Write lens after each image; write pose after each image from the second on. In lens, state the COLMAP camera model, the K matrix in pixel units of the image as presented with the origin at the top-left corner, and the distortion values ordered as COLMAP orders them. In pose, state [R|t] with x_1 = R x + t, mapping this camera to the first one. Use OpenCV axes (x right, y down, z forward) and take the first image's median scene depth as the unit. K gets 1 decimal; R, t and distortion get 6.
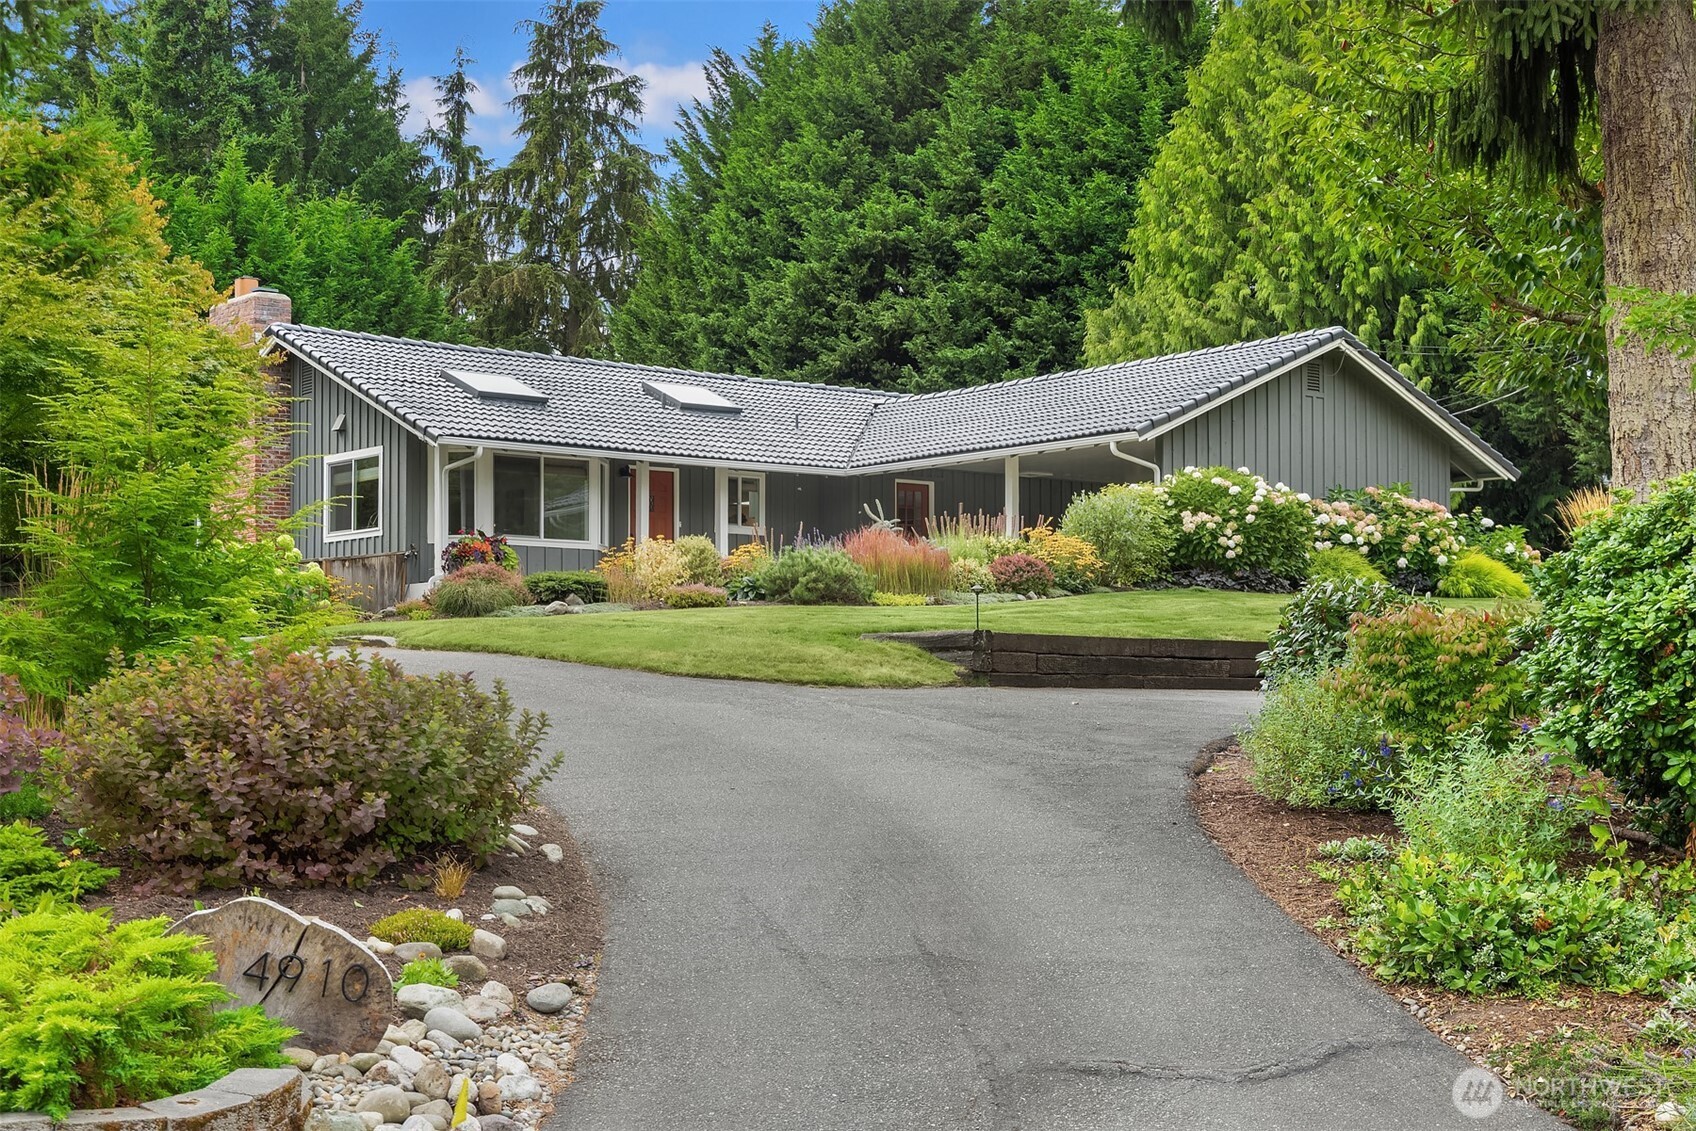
lens RADIAL K [[2458.1, 0, 848.0], [0, 2458.1, 565.5], [0, 0, 1]] dist [0.043412, 0.030431]
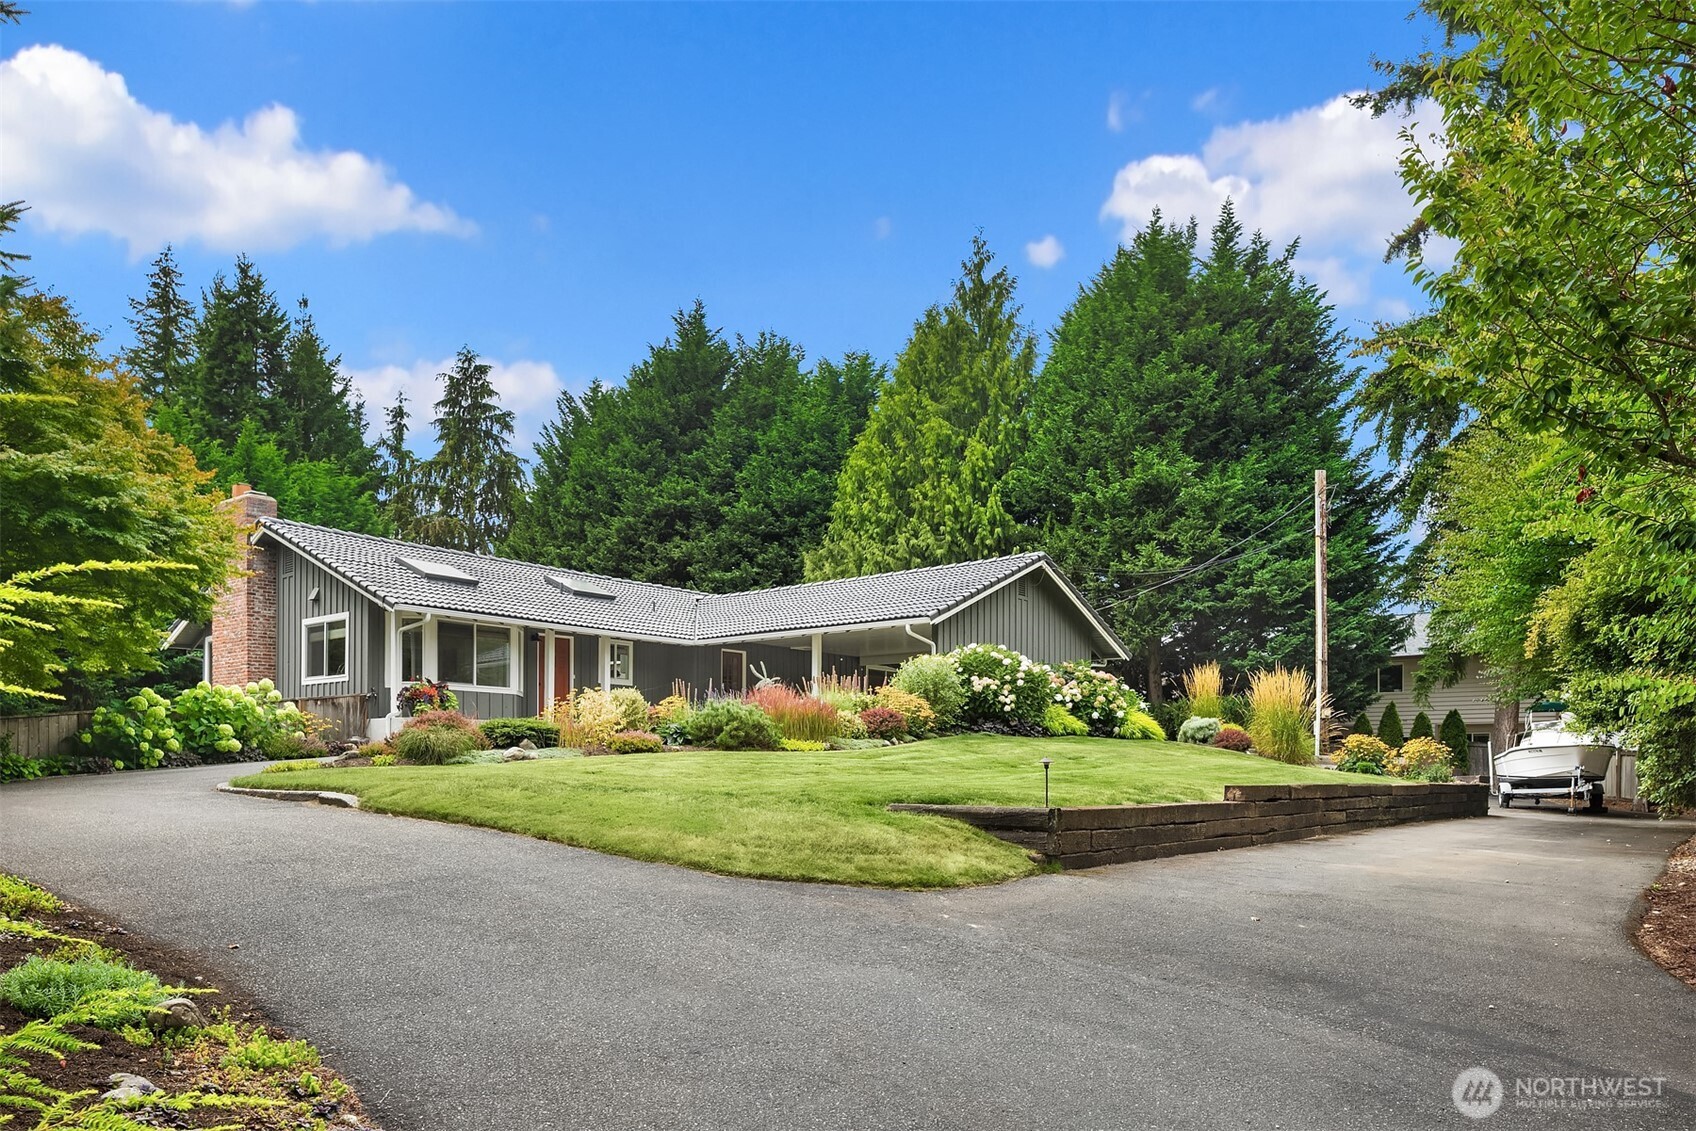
lens RADIAL K [[1198.1, 0, 843.2], [0, 1198.1, 746.2], [0, 0, 1]] dist [-0.002226, 0.000780]
pose [[0.979544, 0.010638, 0.200950, -0.051932], [-0.018550, 0.999123, 0.037532, -0.005407], [-0.200375, -0.040491, 0.978882, 0.284025]]
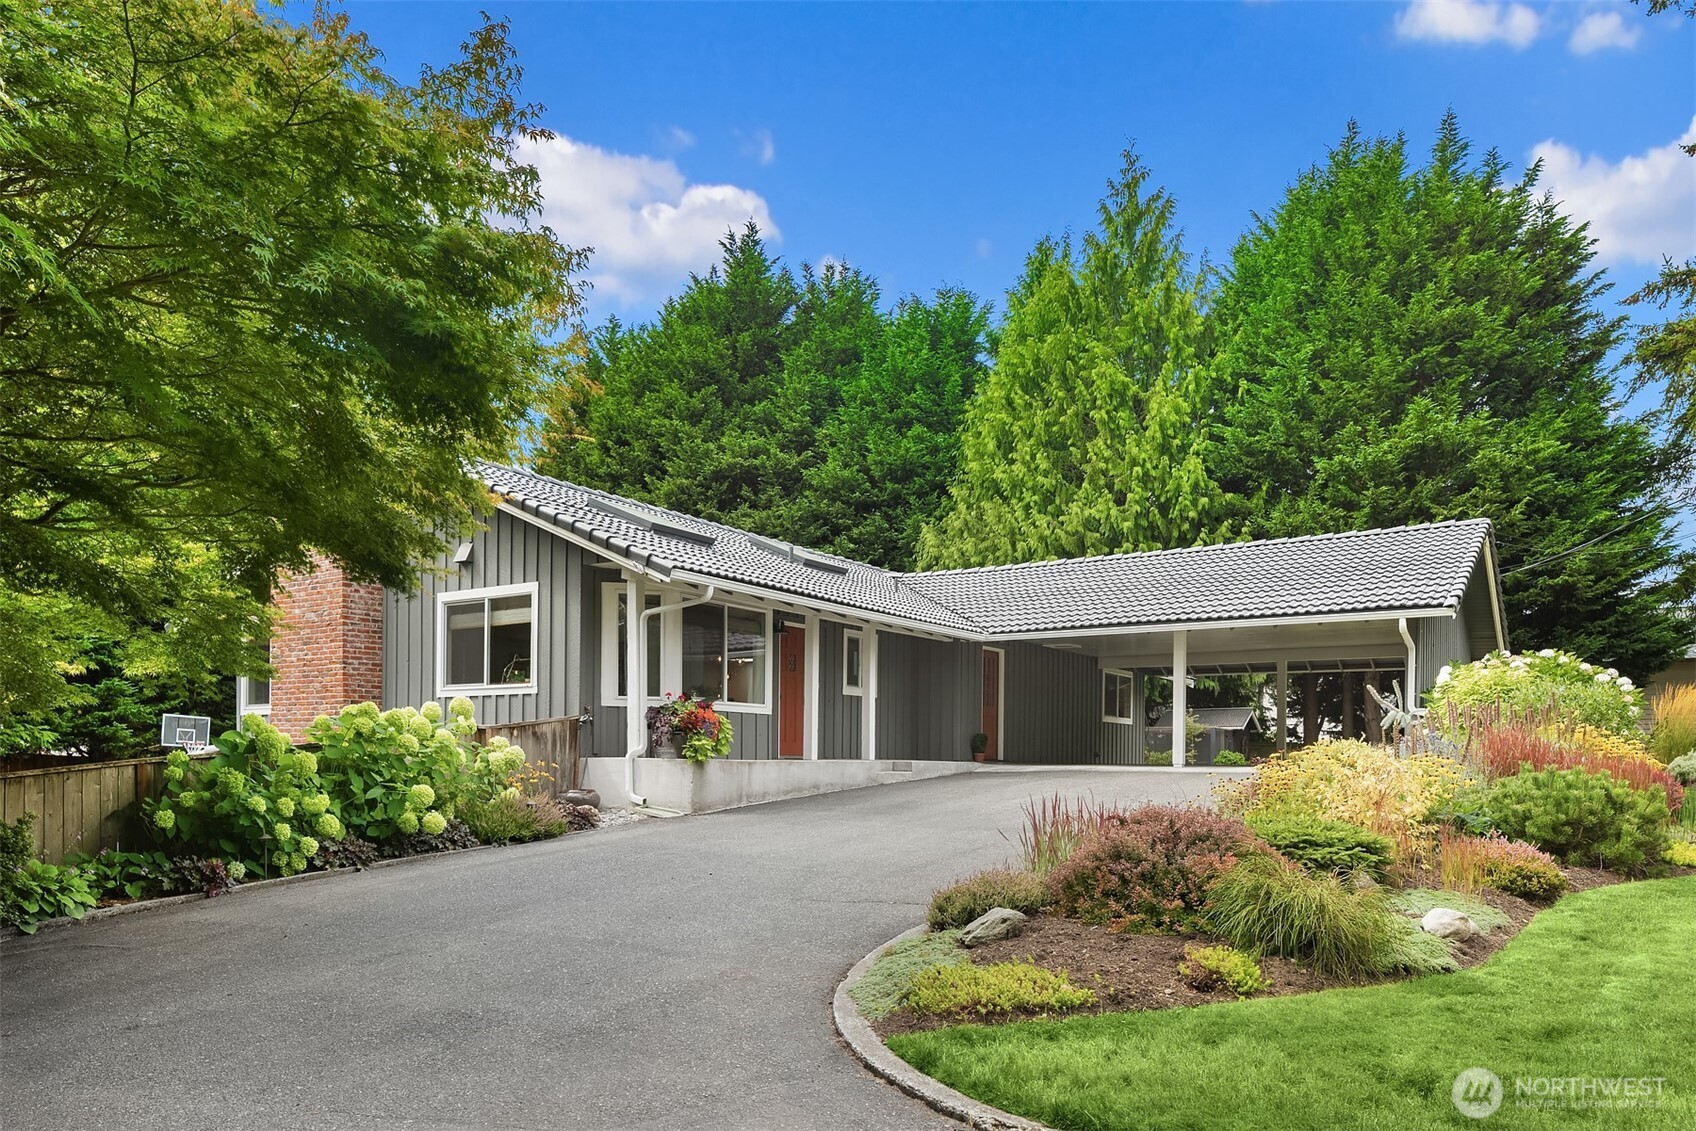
lens RADIAL K [[1183.8, 0, 847.4], [0, 1183.8, 766.0], [0, 0, 1]] dist [-0.001955, -0.000957]
pose [[0.956034, 0.010246, 0.293078, -0.180612], [-0.029704, 0.997633, 0.062018, -0.013681], [-0.291749, -0.067996, 0.954075, 0.525915]]
